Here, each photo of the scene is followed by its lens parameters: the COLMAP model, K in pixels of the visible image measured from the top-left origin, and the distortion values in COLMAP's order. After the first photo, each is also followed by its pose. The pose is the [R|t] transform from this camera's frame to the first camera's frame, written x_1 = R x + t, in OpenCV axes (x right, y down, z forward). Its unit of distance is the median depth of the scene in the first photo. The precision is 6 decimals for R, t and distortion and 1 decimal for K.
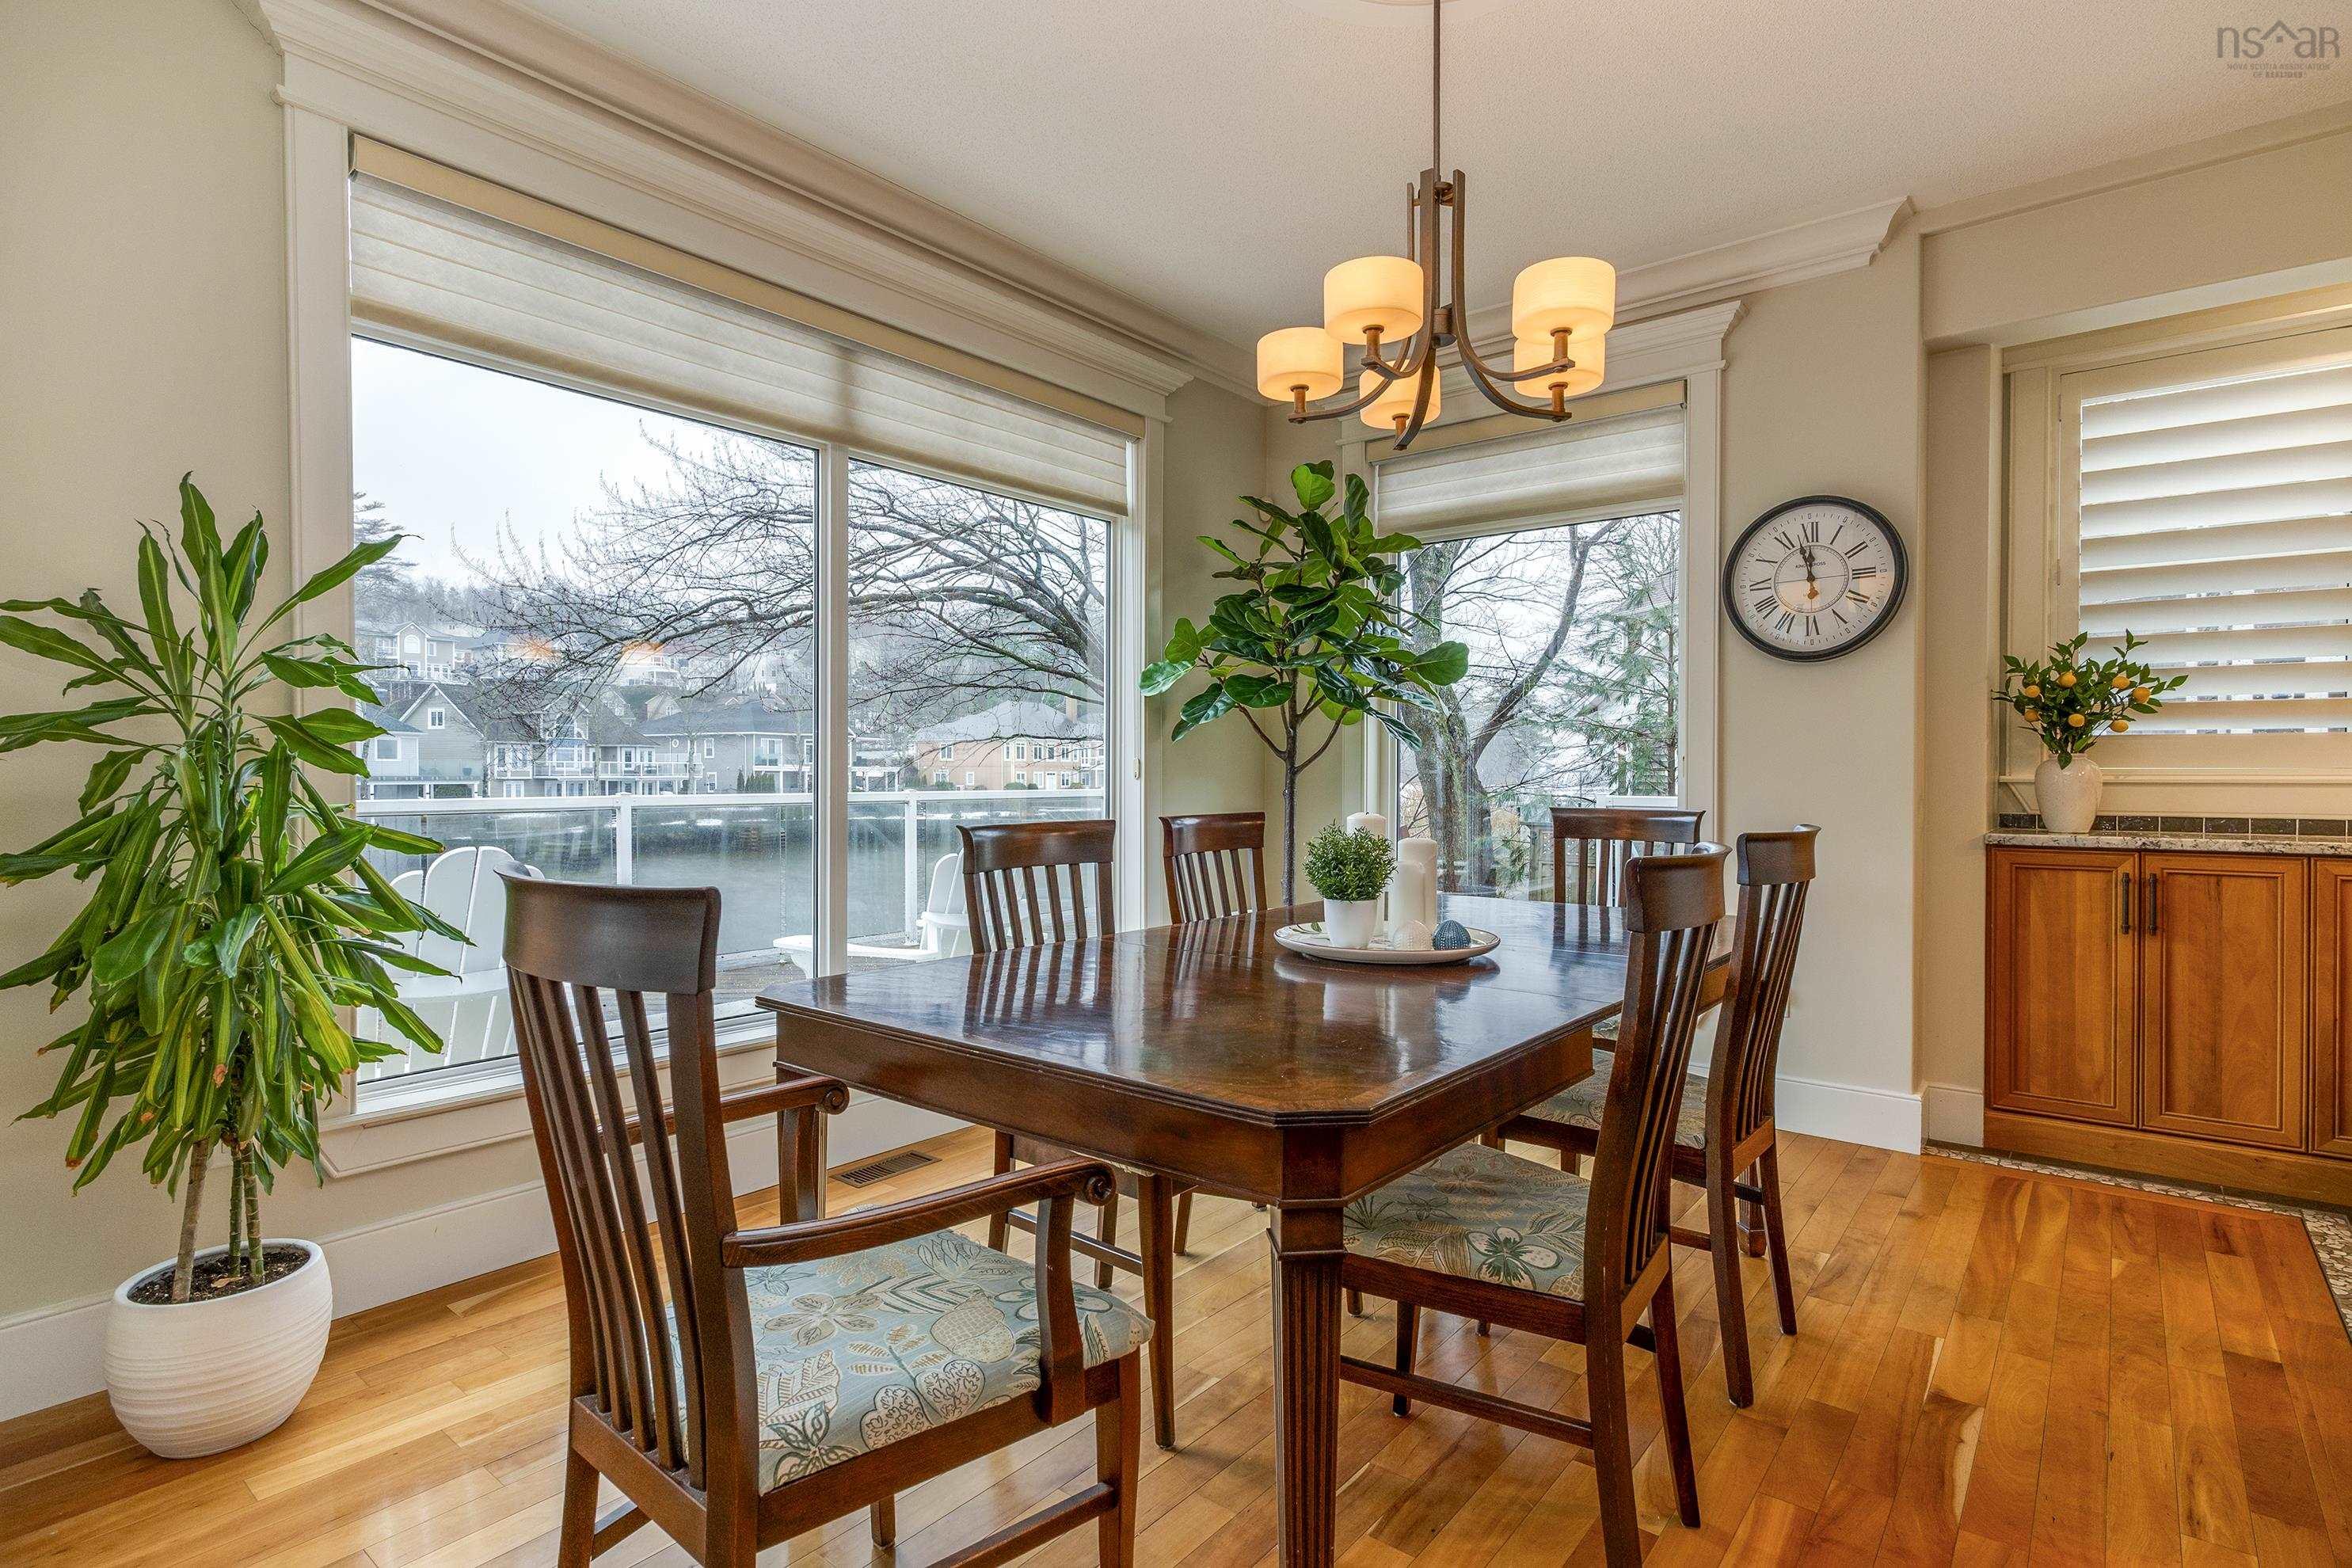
lens RADIAL K [[1166.6, 0, 1189.1], [0, 1166.6, 787.5], [0, 0, 1]] dist [0.001382, 0.000740]
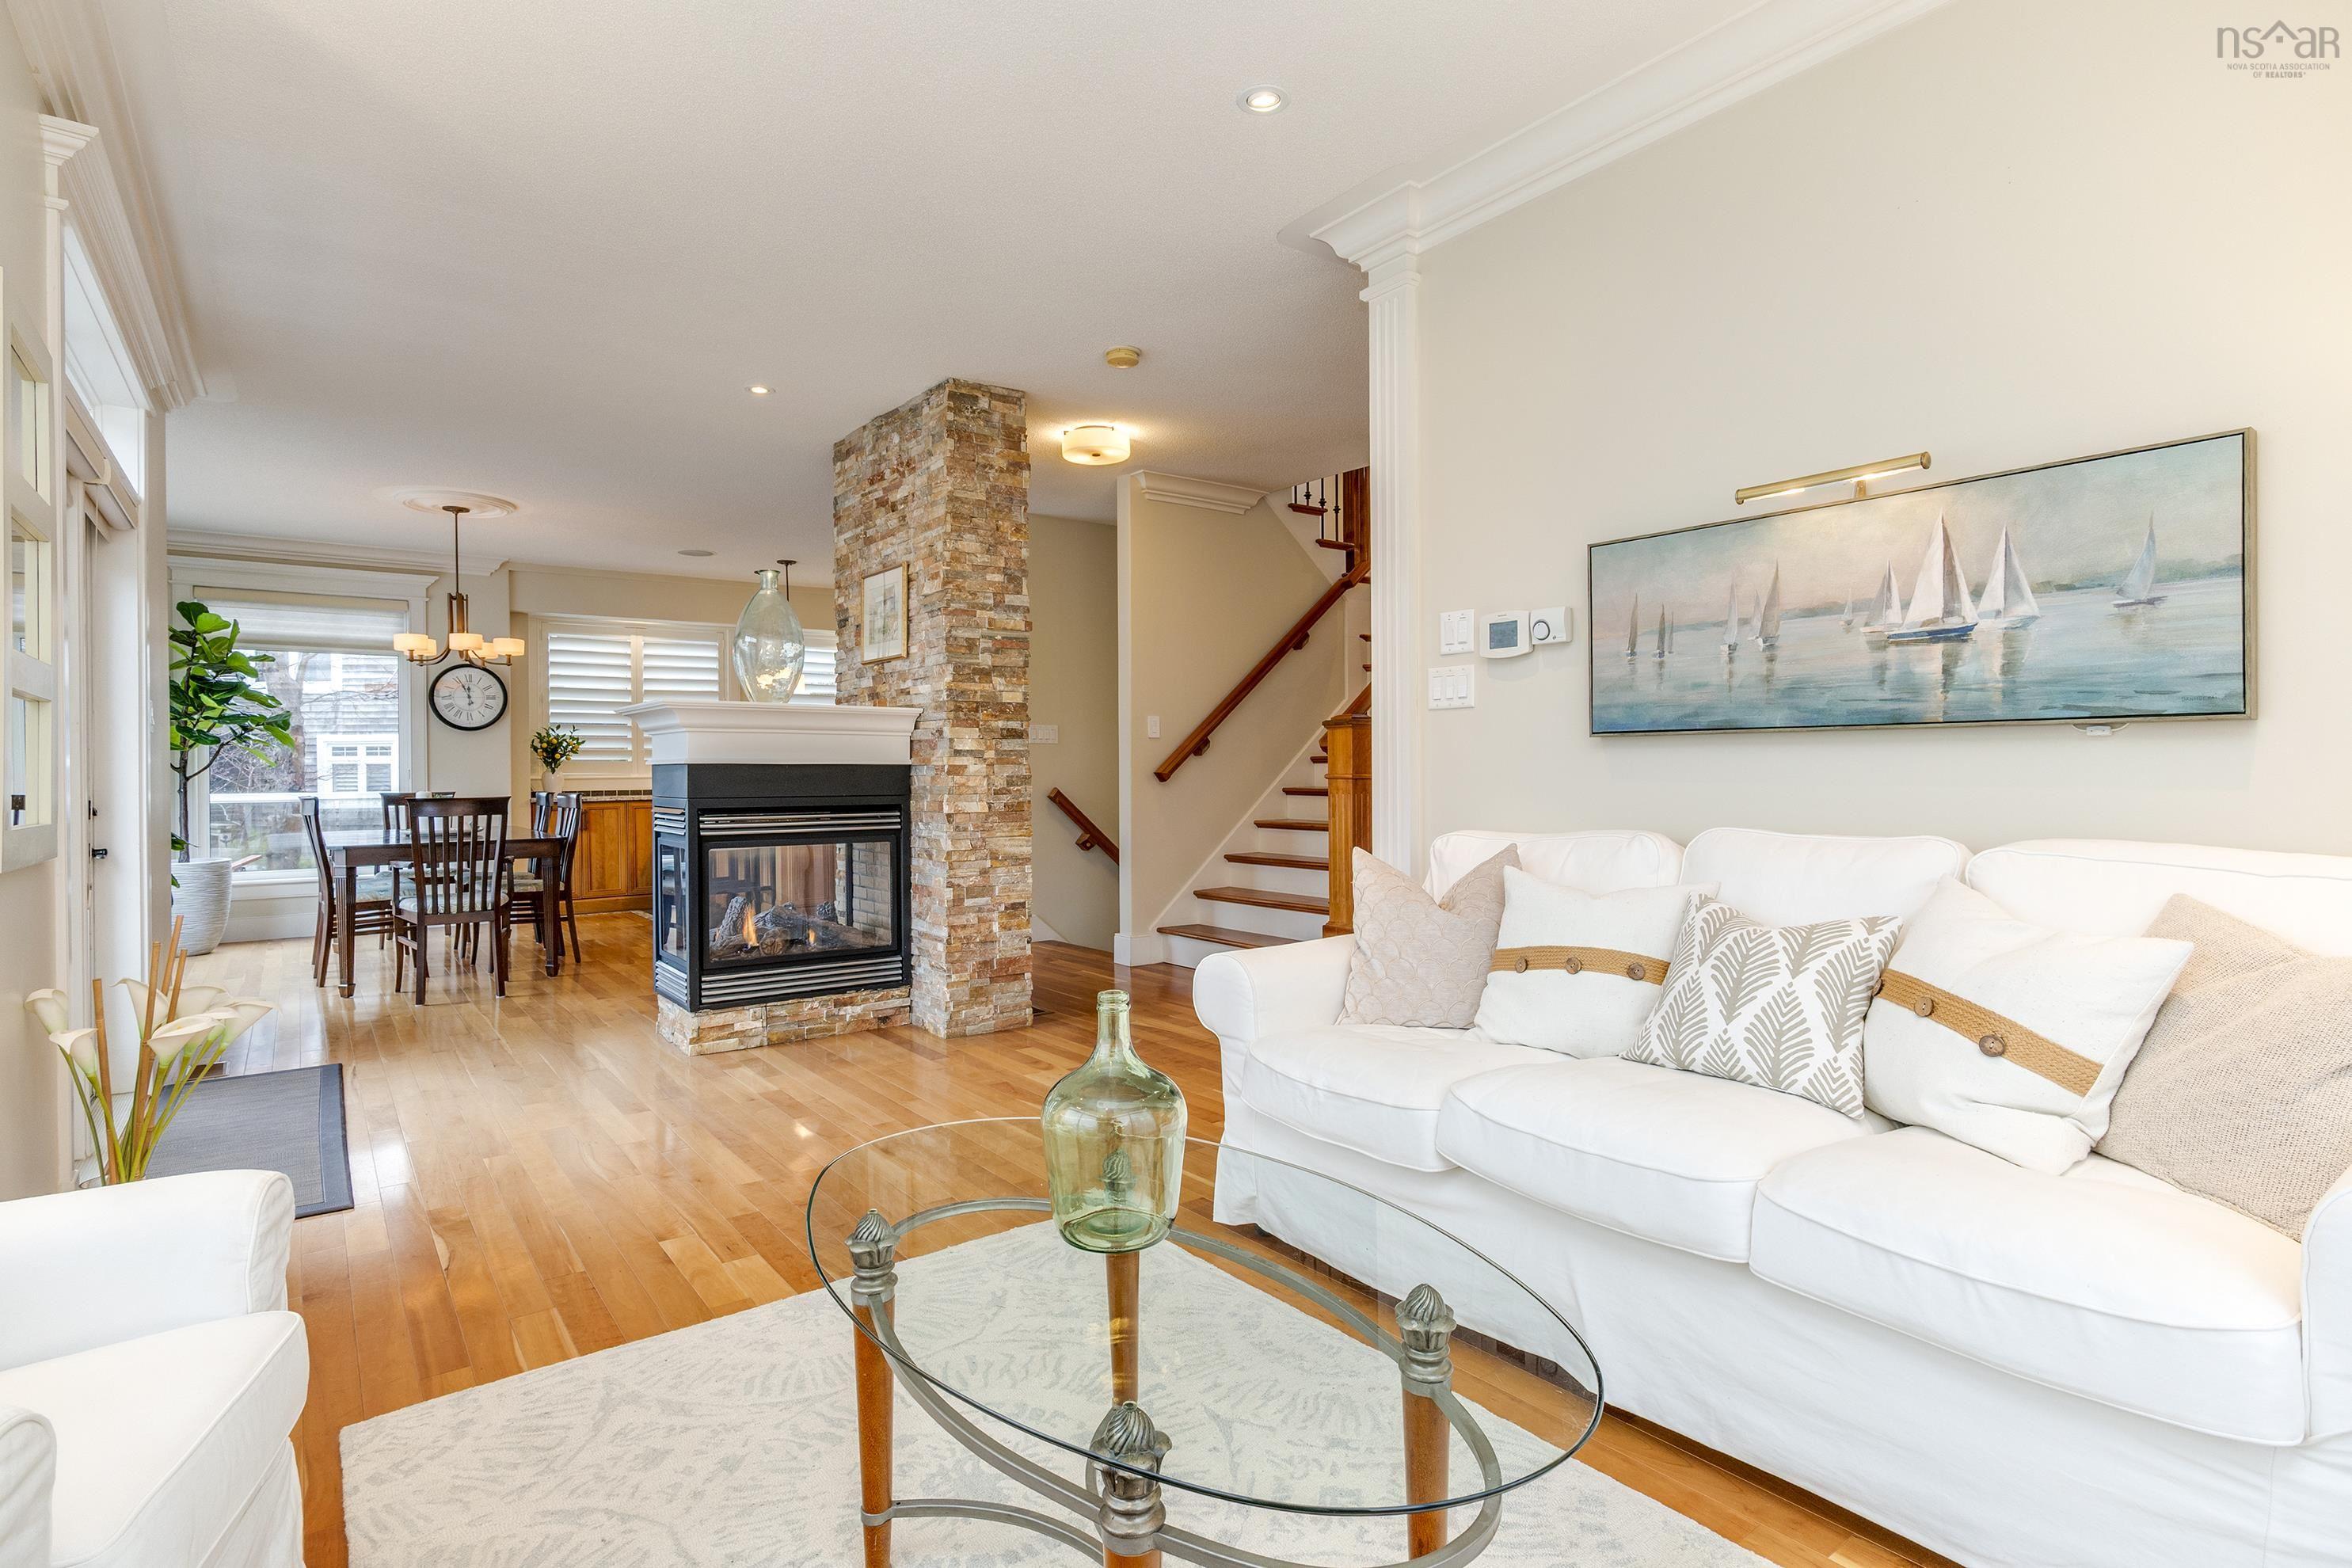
lens RADIAL K [[1166.6, 0, 1170.5], [0, 1166.6, 780.3], [0, 0, 1]] dist [0.001382, 0.000740]
pose [[0.253004, -0.013557, 0.967370, -1.508233], [0.019801, 0.999765, 0.008833, 0.003161], [-0.967263, 0.016920, 0.253212, -1.071897]]
